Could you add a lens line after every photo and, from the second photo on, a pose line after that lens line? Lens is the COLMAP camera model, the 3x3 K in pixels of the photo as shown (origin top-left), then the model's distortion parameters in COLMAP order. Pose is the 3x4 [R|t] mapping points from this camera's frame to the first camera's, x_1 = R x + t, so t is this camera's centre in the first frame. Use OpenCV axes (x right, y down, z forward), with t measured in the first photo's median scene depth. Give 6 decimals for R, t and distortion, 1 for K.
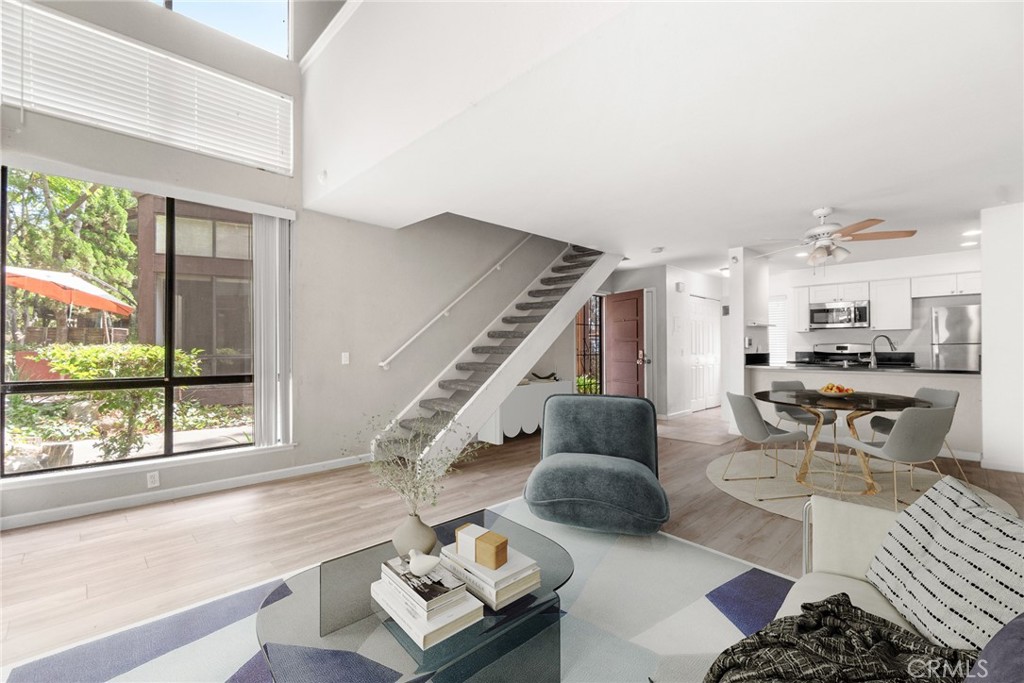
lens RADIAL K [[421.4, 0, 490.7], [0, 421.4, 343.1], [0, 0, 1]] dist [-0.000424, -0.014129]
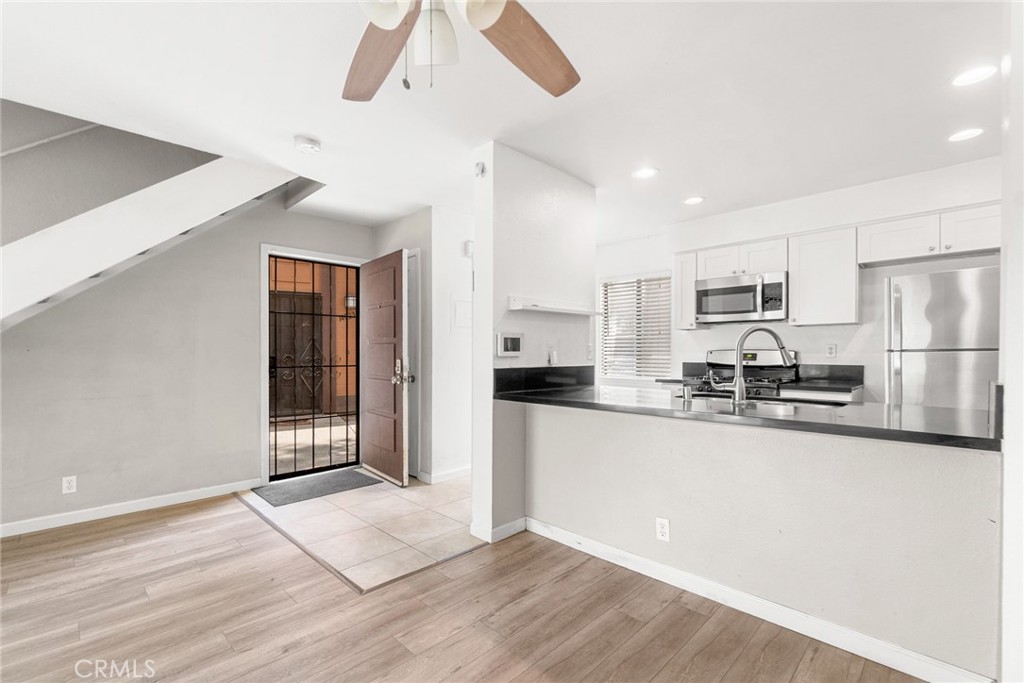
lens RADIAL K [[452.8, 0, 502.7], [0, 452.8, 353.8], [0, 0, 1]] dist [-0.001415, 0.000092]
pose [[0.998307, 0.004486, 0.057994, 0.508693], [-0.005067, 0.999938, 0.009878, 0.003698], [-0.057946, -0.010155, 0.998268, 0.430384]]
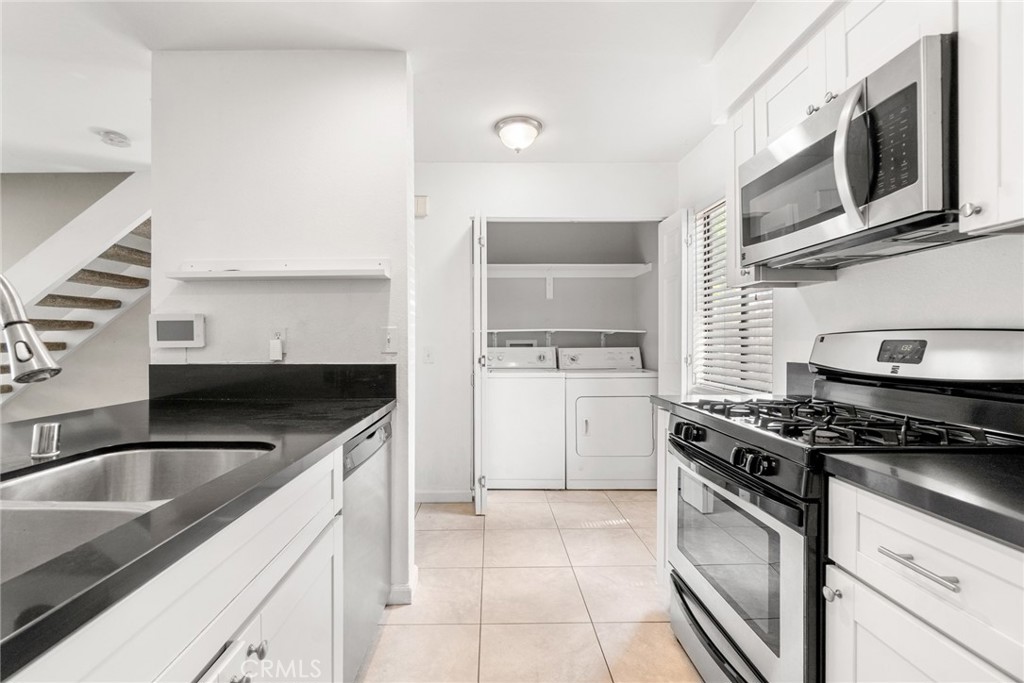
lens RADIAL K [[445.2, 0, 489.8], [0, 445.2, 344.5], [0, 0, 1]] dist [-0.001254, -0.000089]
pose [[0.751995, 0.004326, -0.659154, 0.915497], [0.005726, 0.999898, 0.013094, 0.005787], [0.659143, -0.013621, 0.751894, 0.796111]]
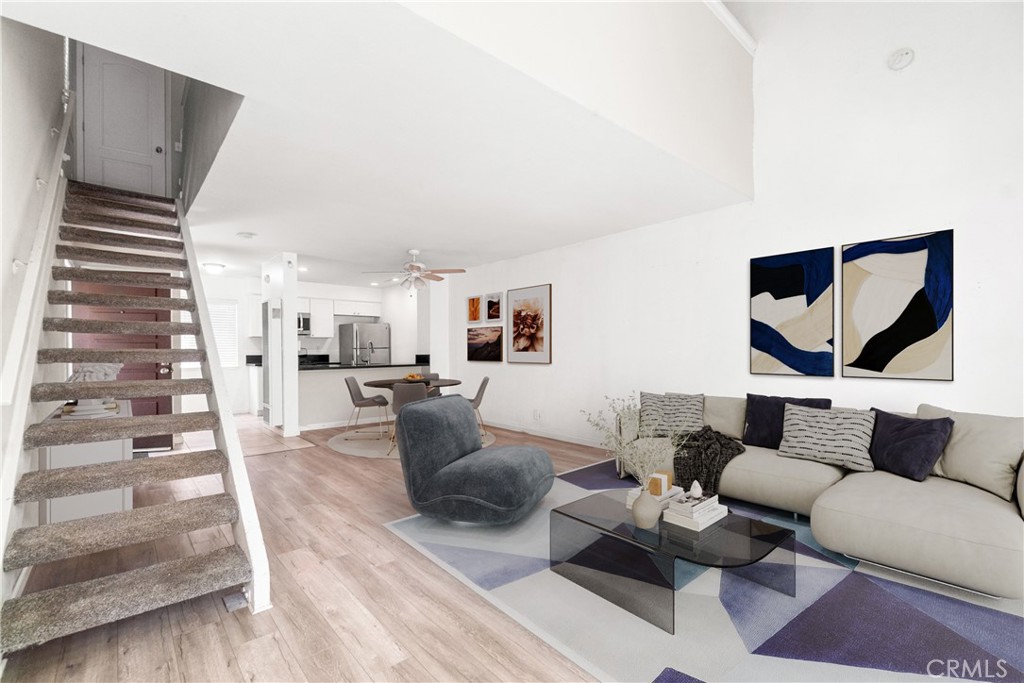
lens RADIAL K [[436.3, 0, 512.0], [0, 436.3, 341.5], [0, 0, 1]] dist [-0.086709, -0.000036]
pose [[-0.020960, 0.019985, 0.999581, -0.401609], [-0.000019, 0.999800, -0.019990, 0.008444], [-0.999780, -0.000438, -0.020955, 0.432996]]
